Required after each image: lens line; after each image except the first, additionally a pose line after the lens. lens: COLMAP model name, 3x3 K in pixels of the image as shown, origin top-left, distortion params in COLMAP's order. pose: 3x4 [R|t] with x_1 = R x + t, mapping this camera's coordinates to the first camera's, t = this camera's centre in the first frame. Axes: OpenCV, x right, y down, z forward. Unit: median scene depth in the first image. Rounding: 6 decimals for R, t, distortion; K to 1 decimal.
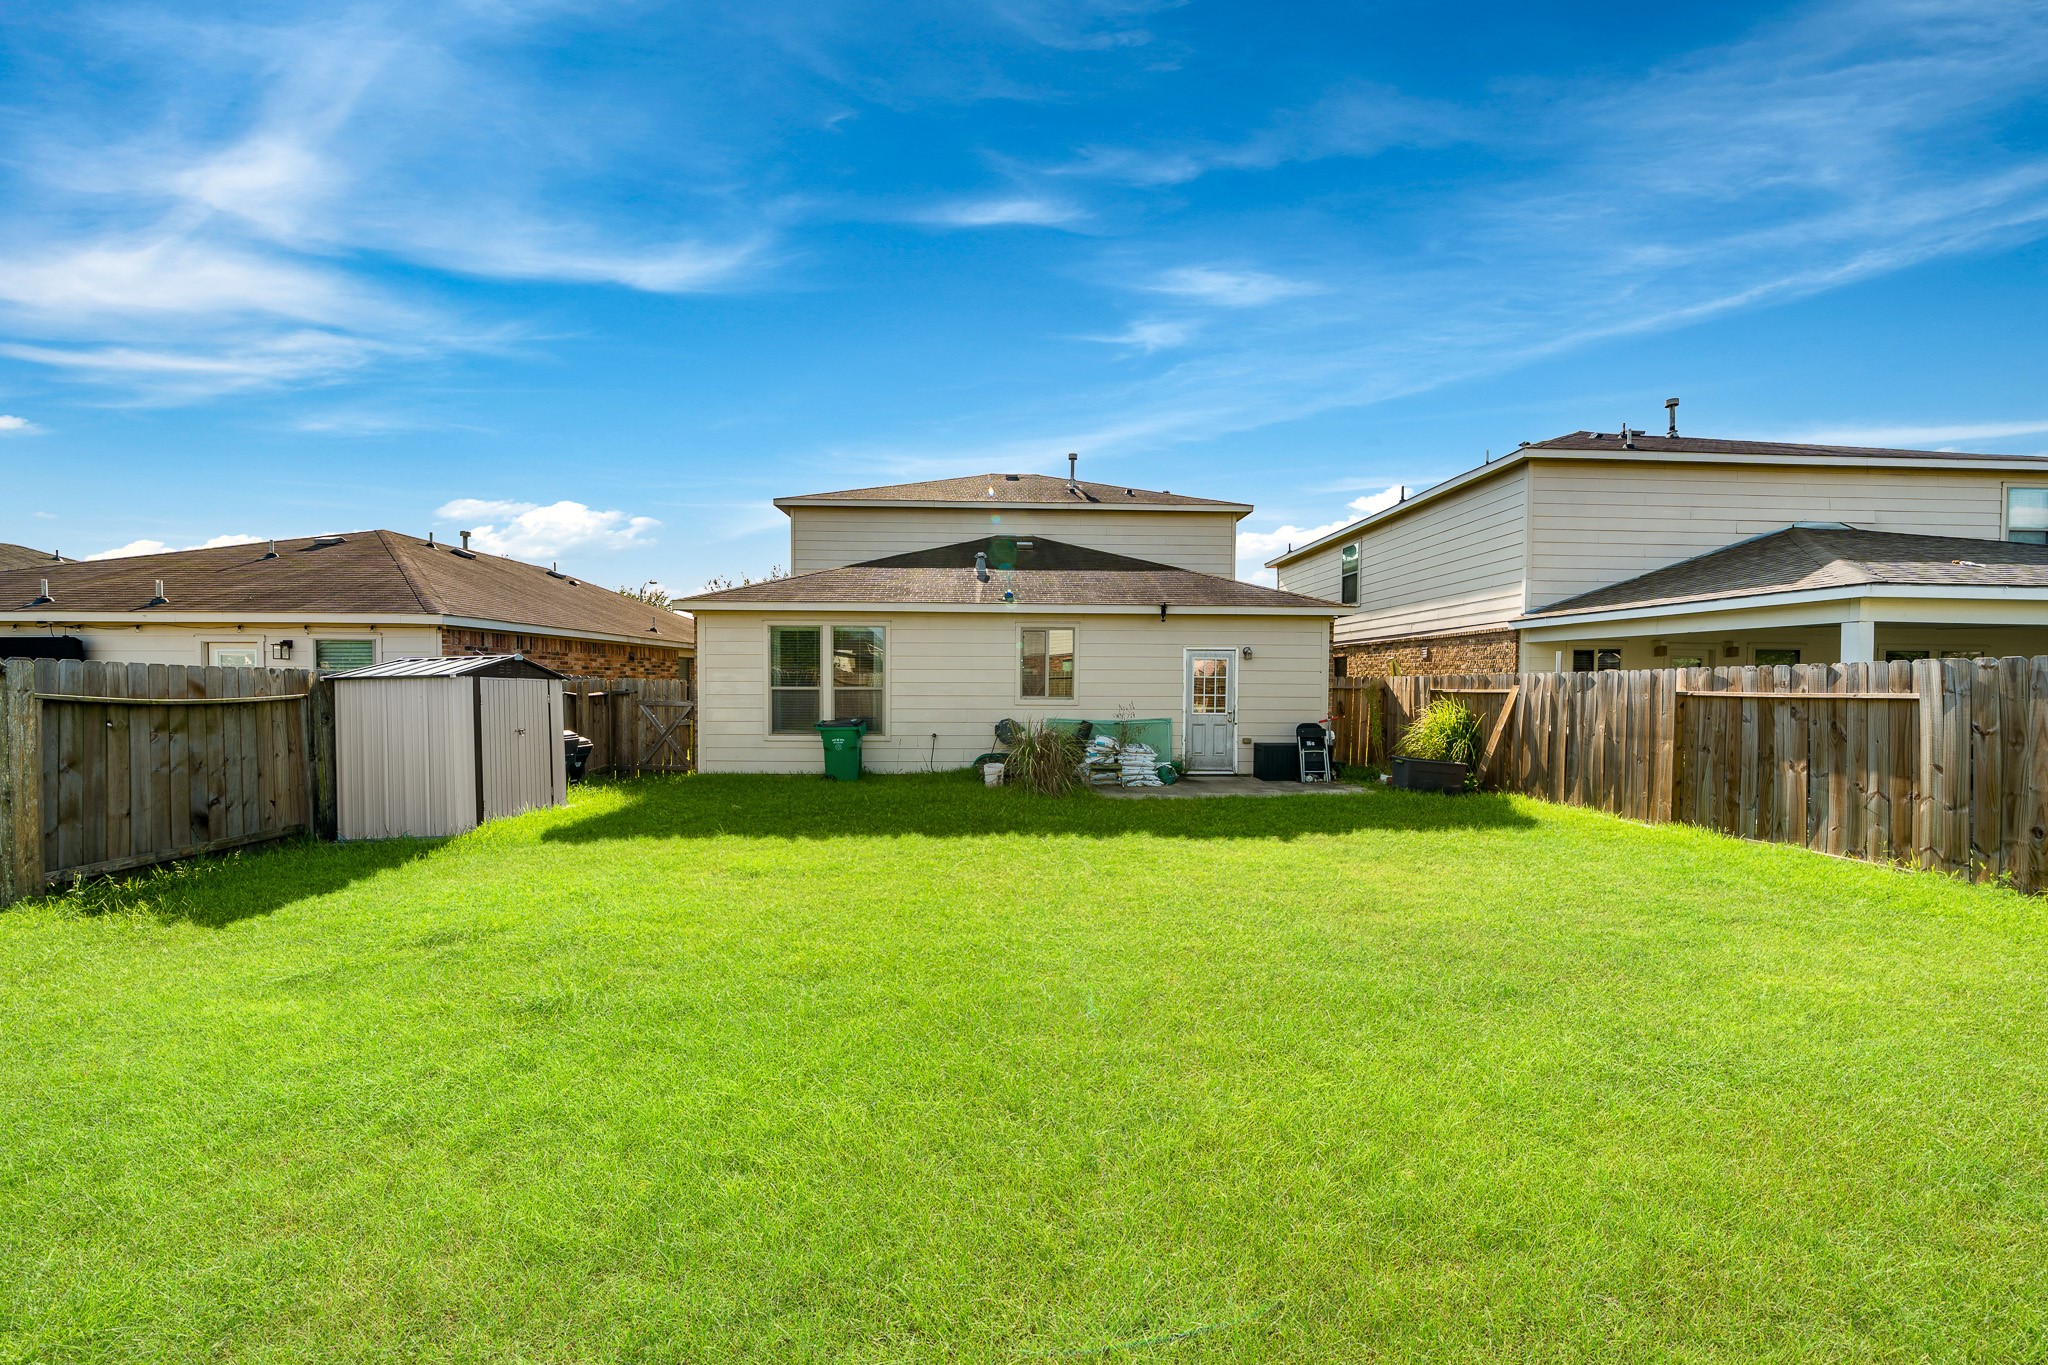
lens RADIAL K [[704.6, 0, 1029.9], [0, 704.6, 691.0], [0, 0, 1]] dist [-0.003336, -0.000210]
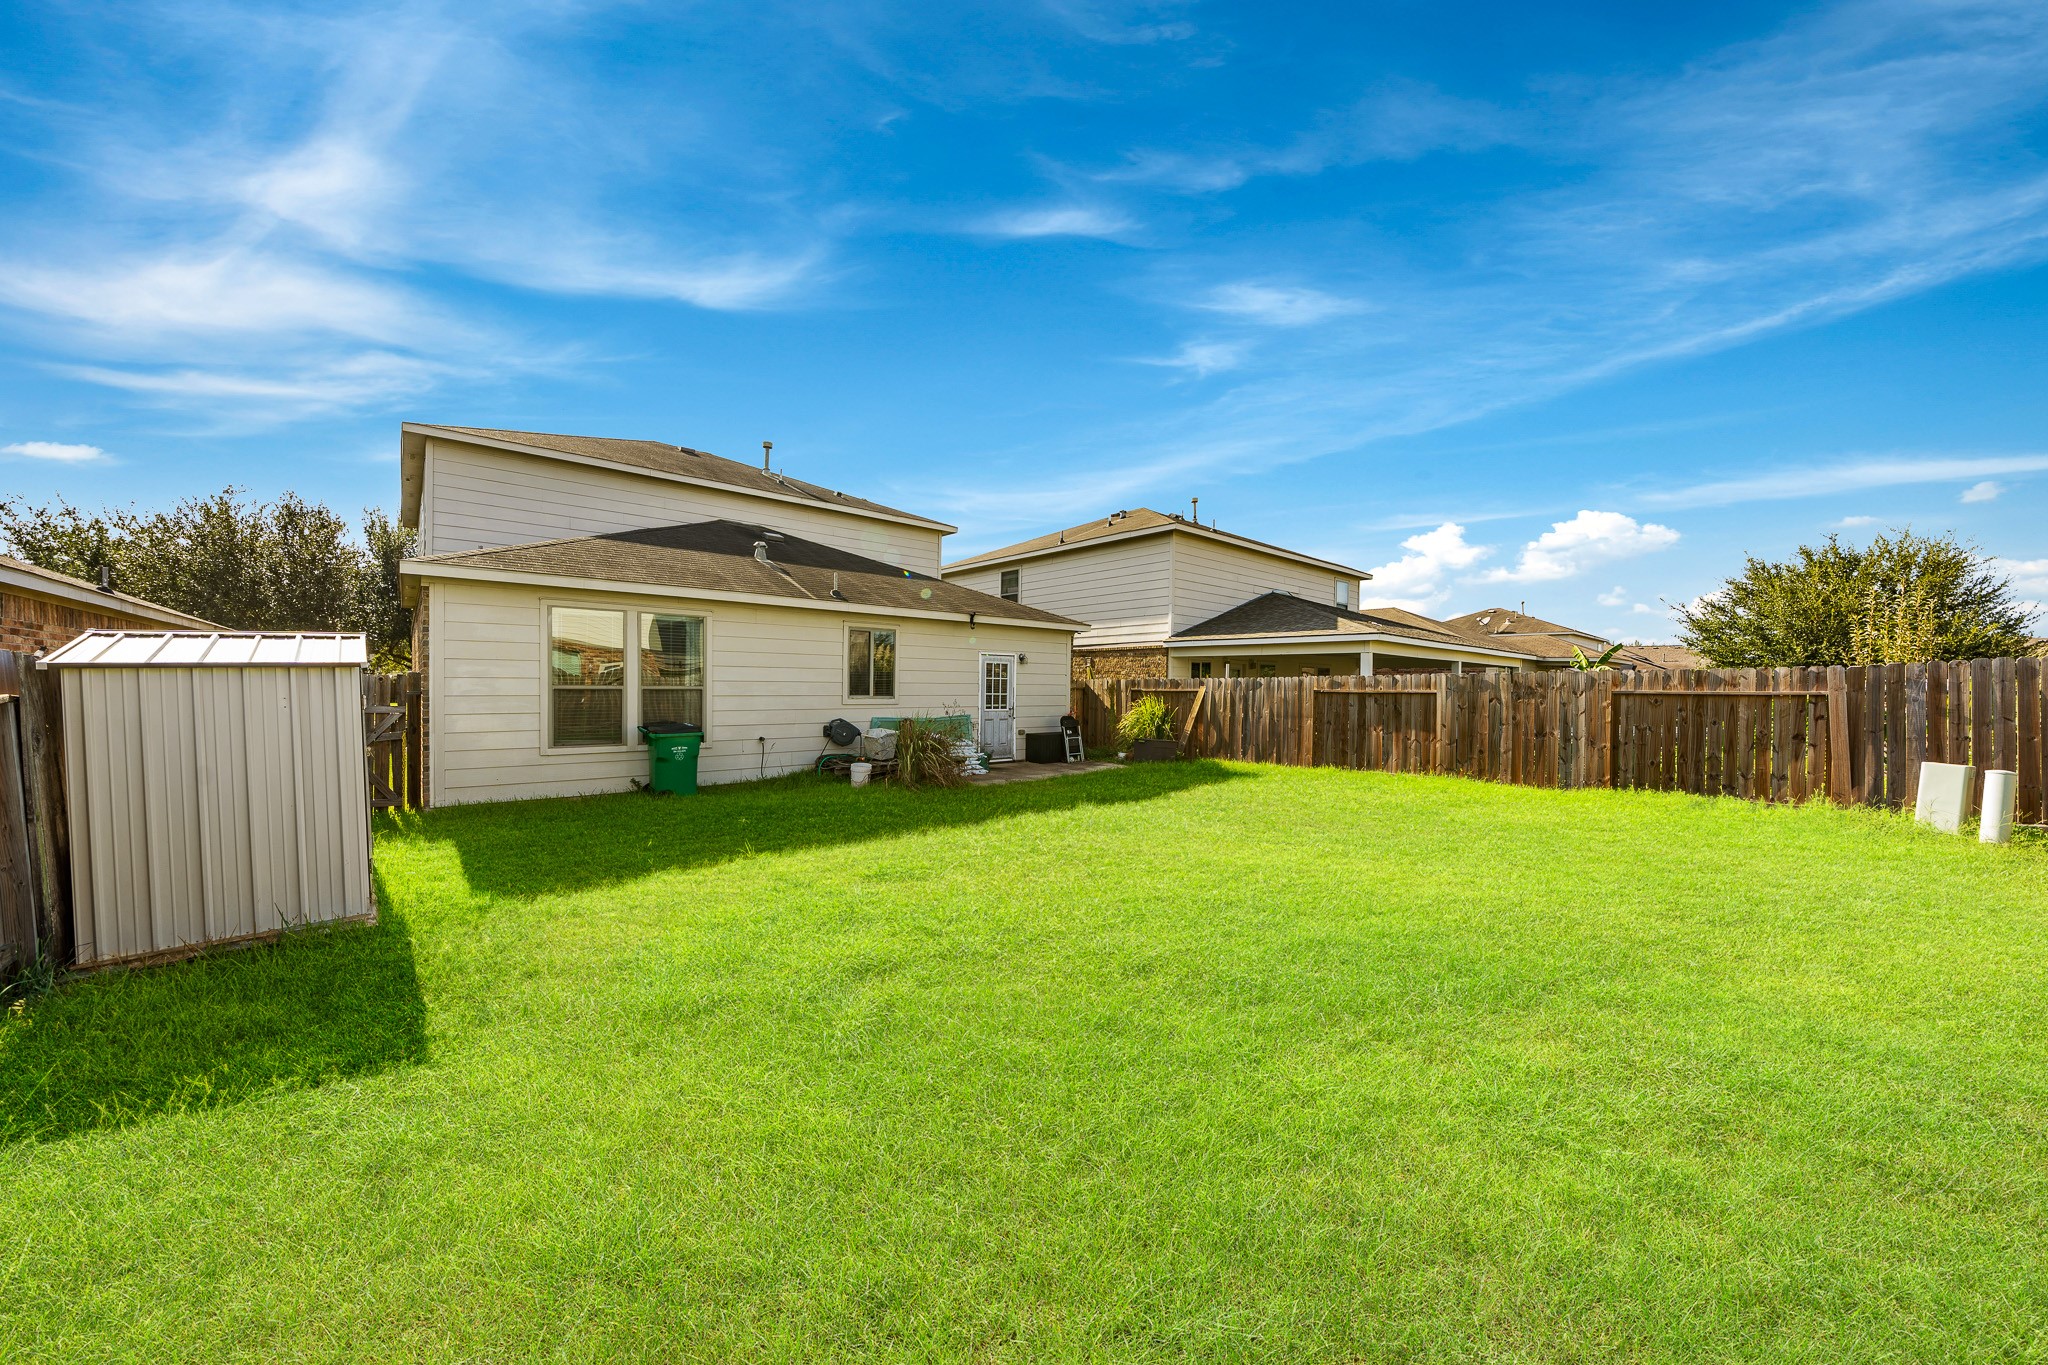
lens RADIAL K [[704.6, 0, 1035.7], [0, 704.6, 680.5], [0, 0, 1]] dist [-0.003336, -0.000210]
pose [[0.775745, 0.008173, 0.630993, -0.447143], [0.002585, 0.999867, -0.016130, 0.002637], [-0.631041, 0.014144, 0.775621, 0.061472]]
